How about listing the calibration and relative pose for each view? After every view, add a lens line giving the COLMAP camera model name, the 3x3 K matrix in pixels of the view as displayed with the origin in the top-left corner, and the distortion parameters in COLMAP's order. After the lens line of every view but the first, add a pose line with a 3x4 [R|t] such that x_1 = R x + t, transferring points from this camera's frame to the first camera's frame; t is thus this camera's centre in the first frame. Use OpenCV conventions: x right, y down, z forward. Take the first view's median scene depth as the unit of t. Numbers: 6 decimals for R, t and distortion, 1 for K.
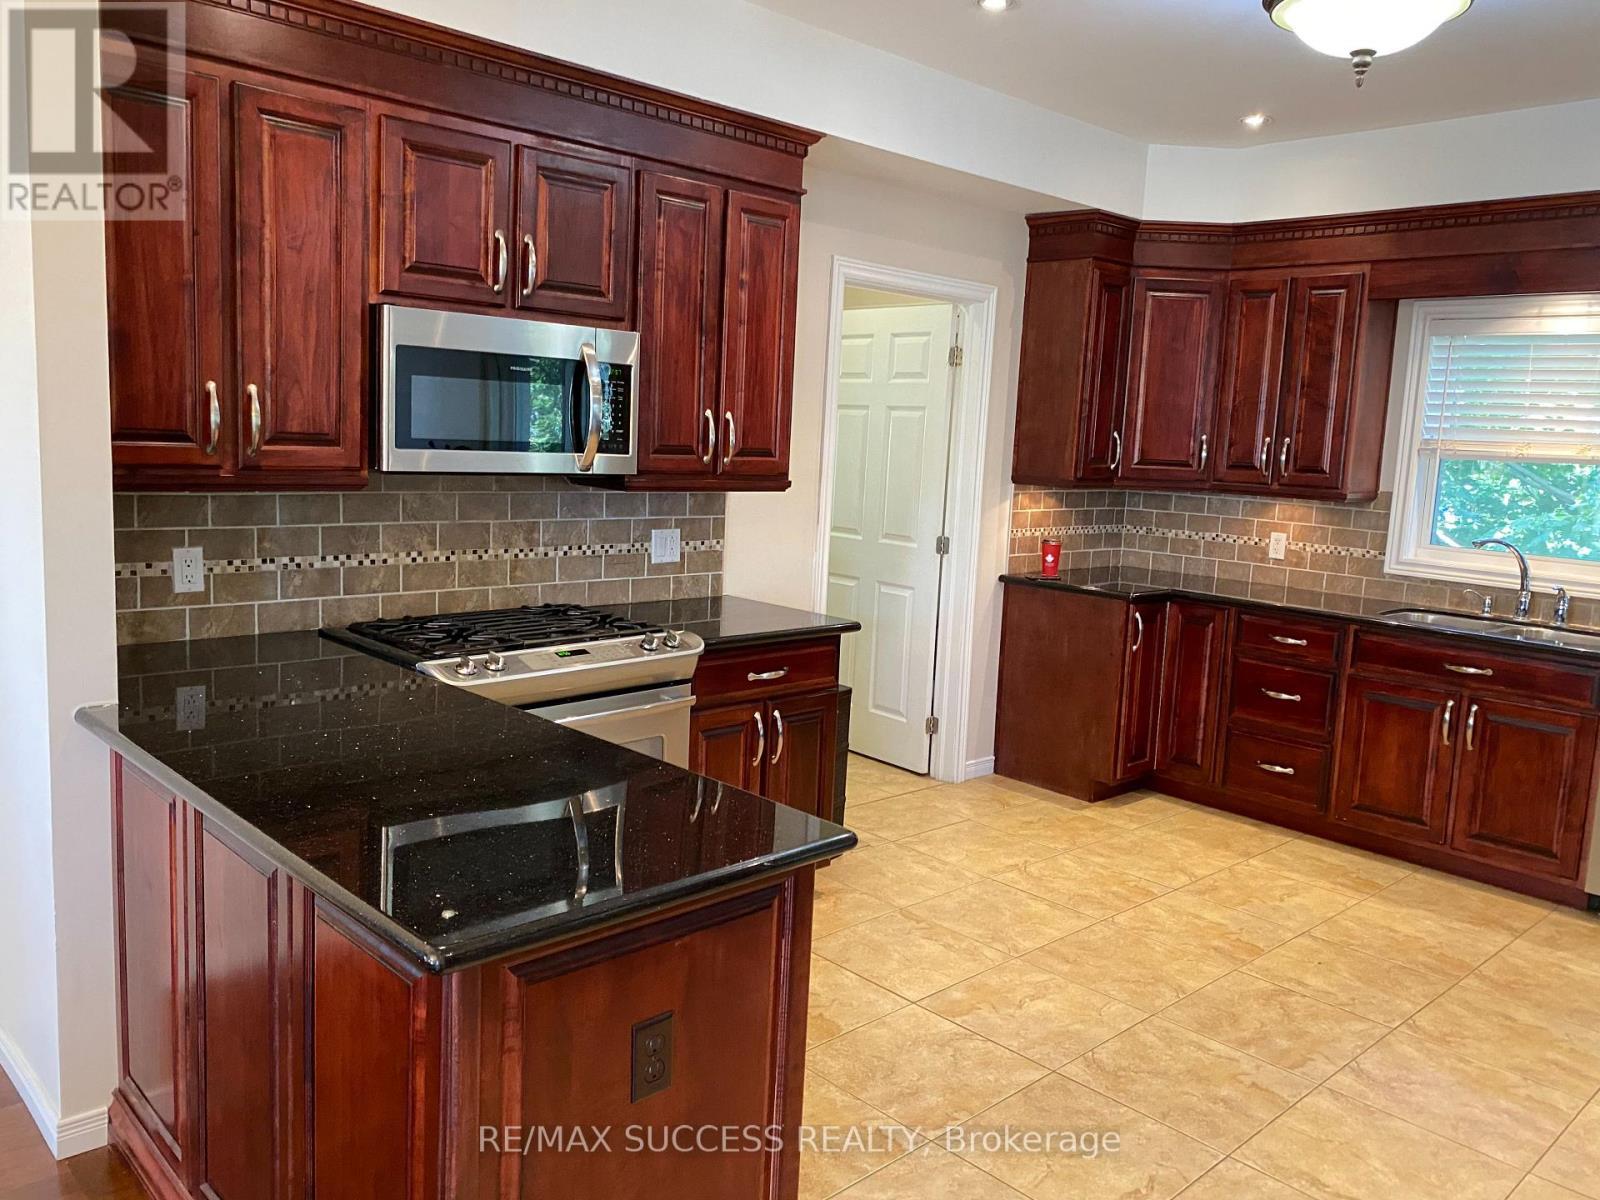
lens RADIAL K [[1235.1, 0, 793.1], [0, 1235.1, 585.1], [0, 0, 1]] dist [0.037862, -0.056358]
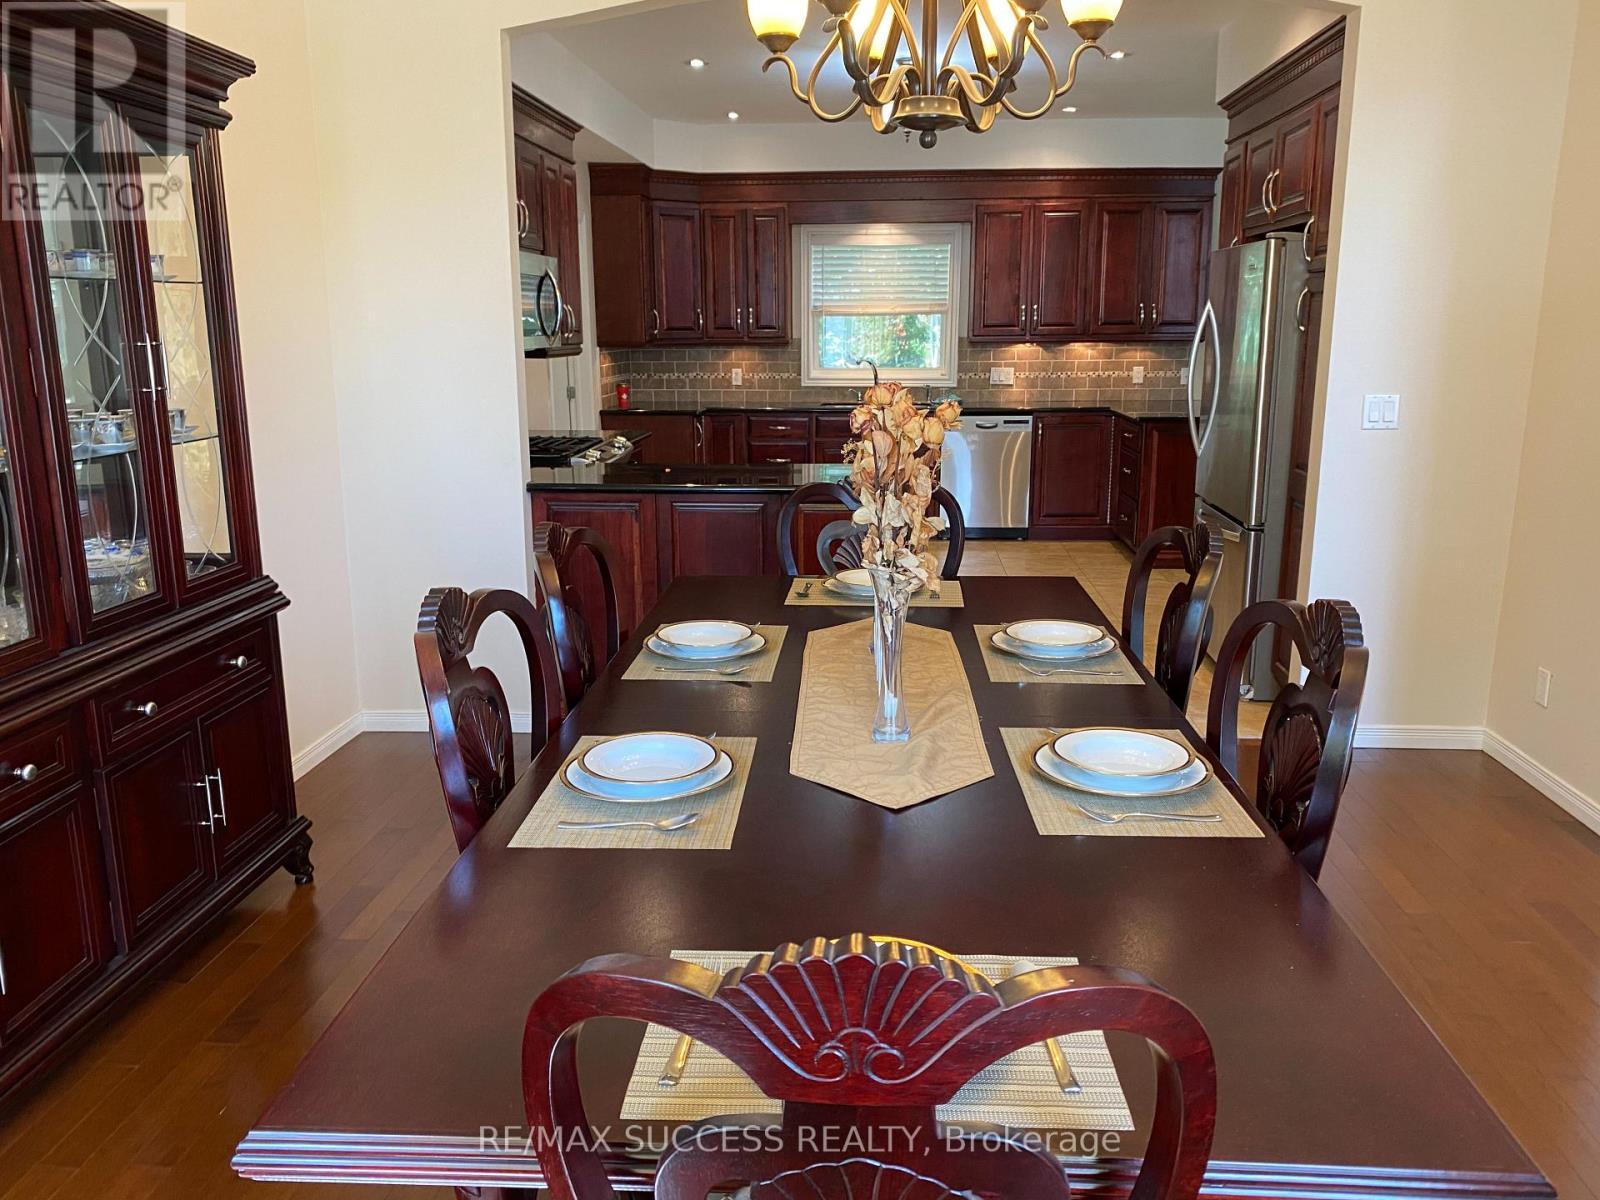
lens RADIAL K [[1235.1, 0, 787.6], [0, 1235.1, 607.7], [0, 0, 1]] dist [0.037862, -0.056358]
pose [[0.743306, -0.199520, 0.638505, -0.752613], [0.126143, 0.979167, 0.159123, 0.017825], [-0.656951, -0.037734, 0.752989, -0.322057]]
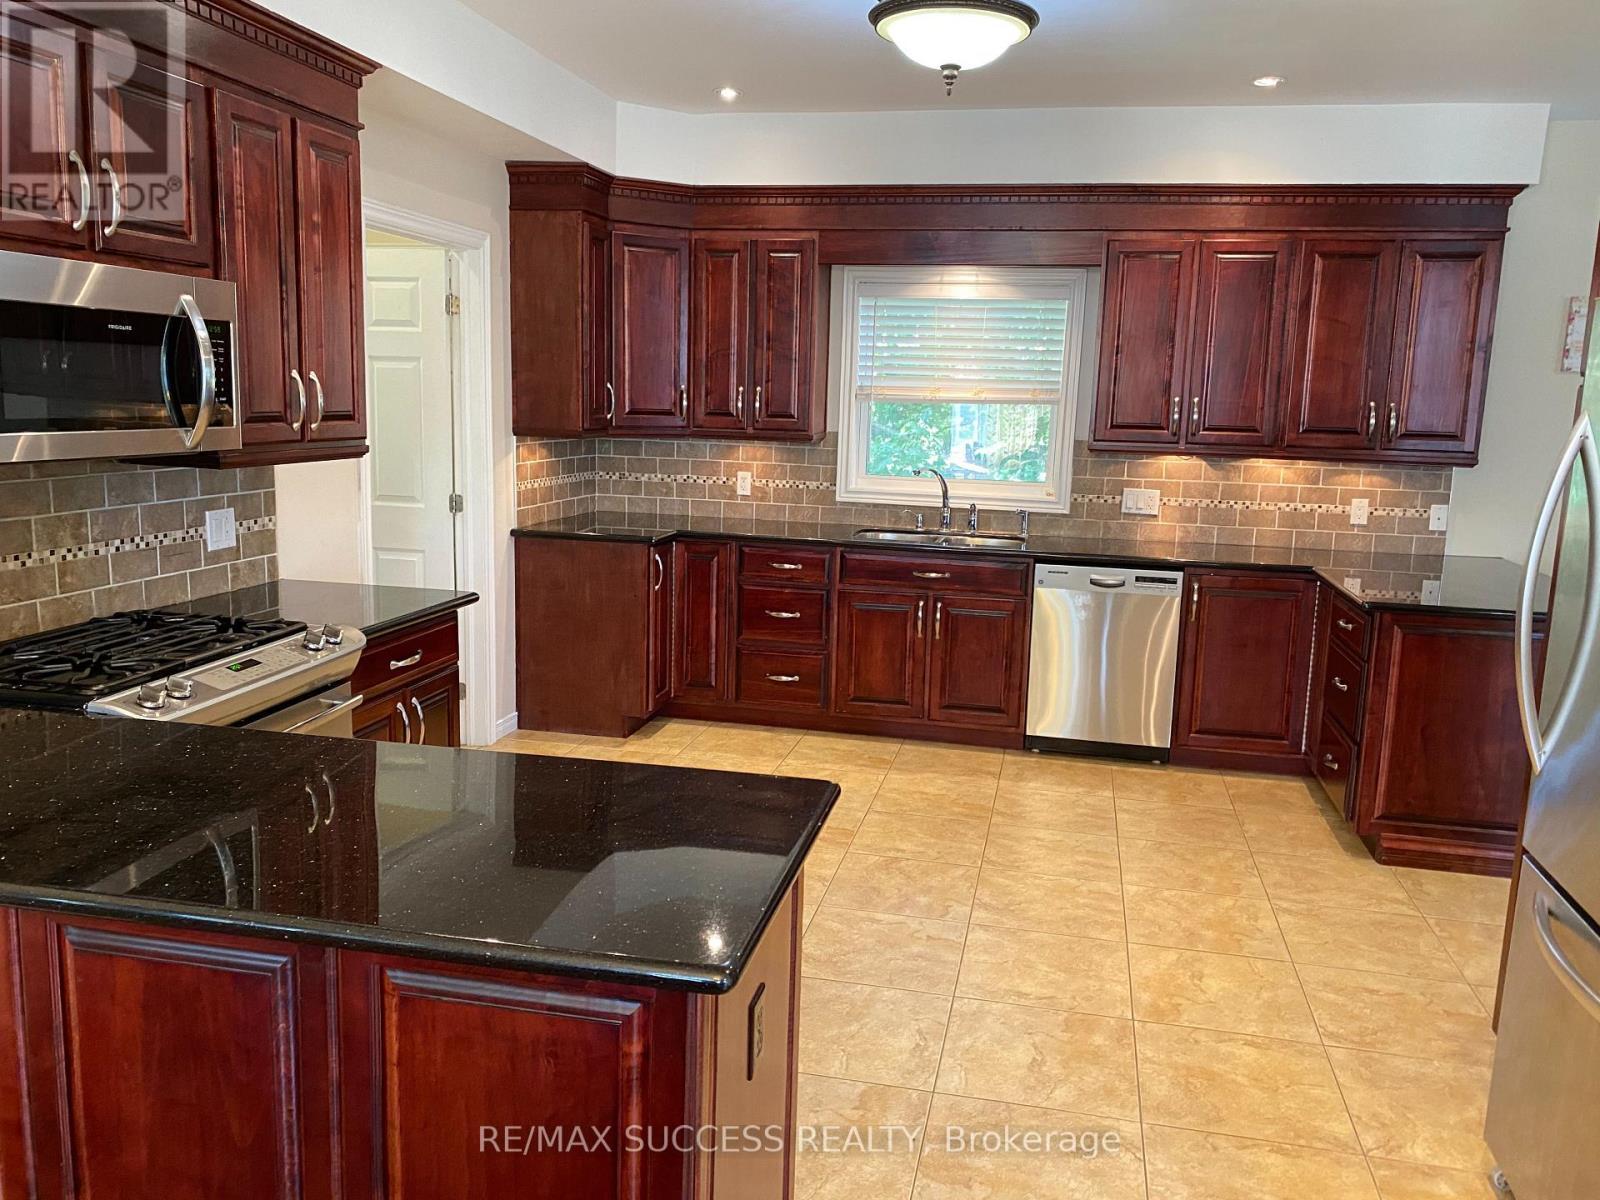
lens RADIAL K [[1235.1, 0, 806.0], [0, 1235.1, 596.0], [0, 0, 1]] dist [0.037862, -0.056358]
pose [[0.824462, -0.113844, 0.554348, -0.218901], [0.080210, 0.993175, 0.084671, -0.022808], [-0.560204, -0.025344, 0.827967, 0.050221]]
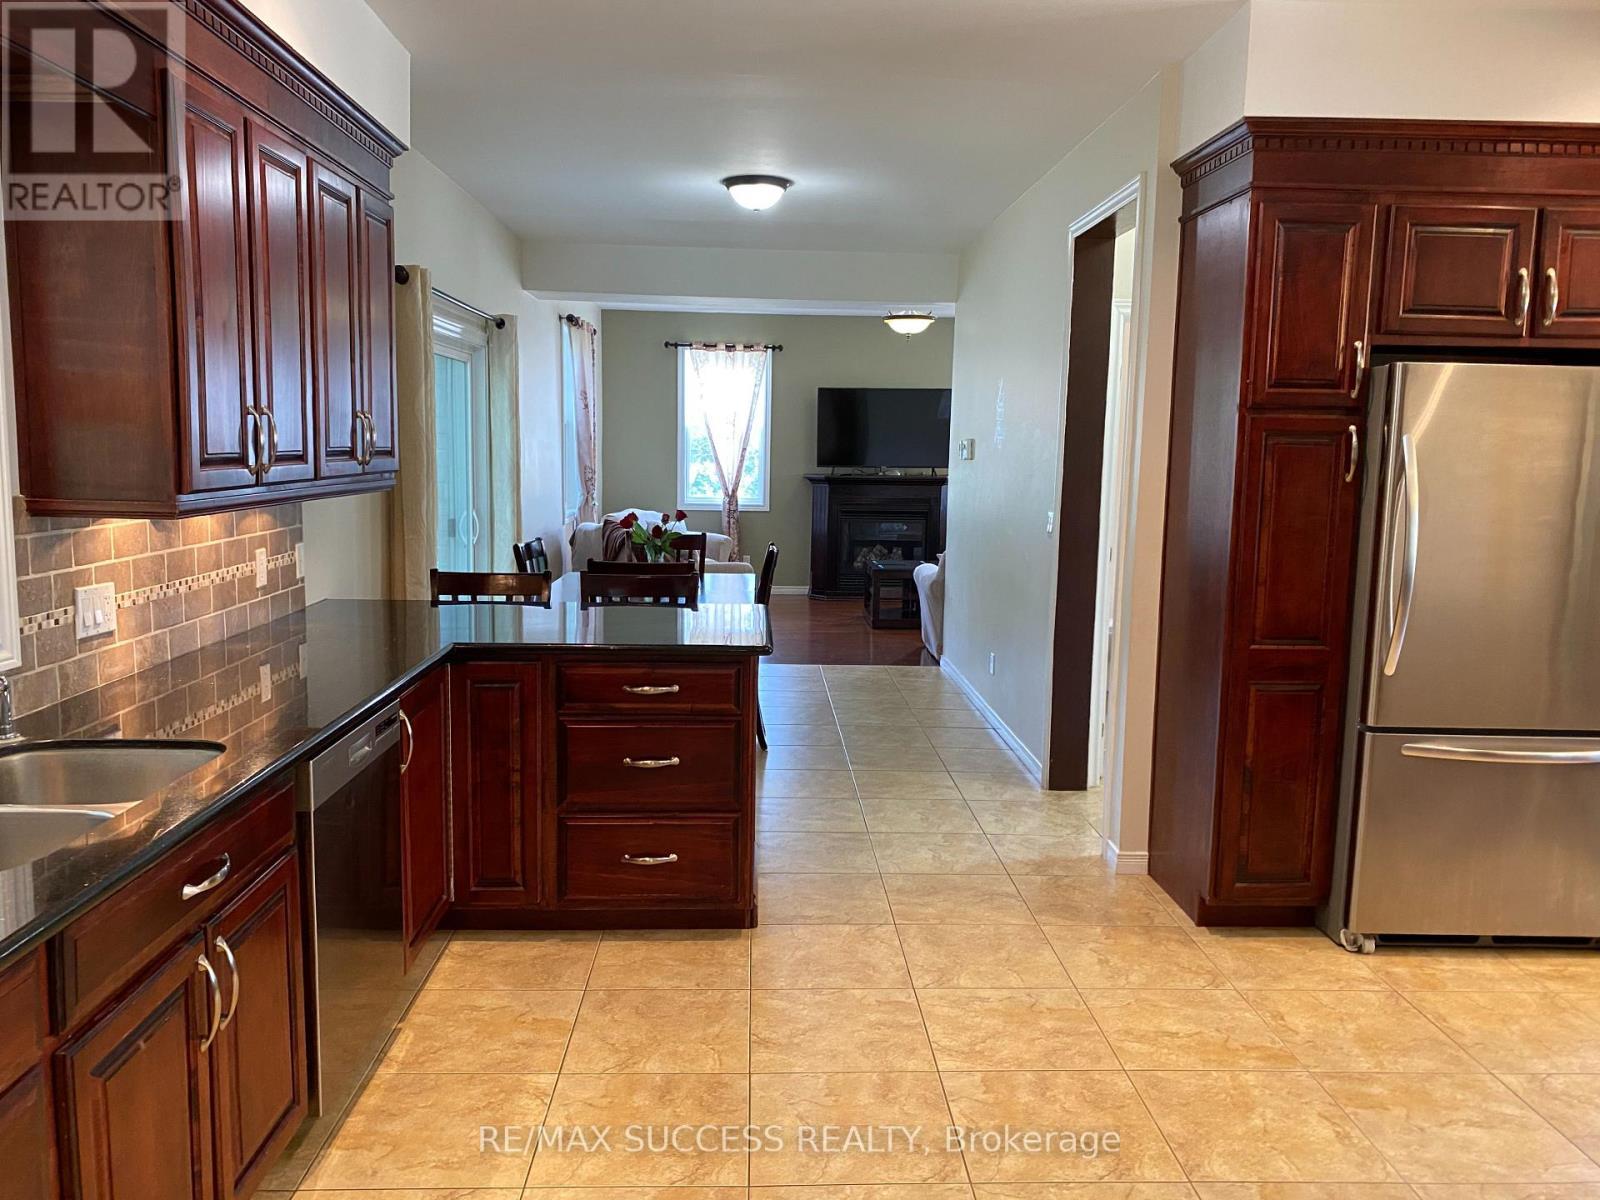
lens RADIAL K [[1235.1, 0, 801.4], [0, 1235.1, 598.0], [0, 0, 1]] dist [0.037862, -0.056358]
pose [[-0.751879, -0.140373, 0.644185, 0.081999], [0.034587, 0.967328, 0.251158, -0.128484], [-0.658394, 0.211120, -0.722458, 1.056991]]
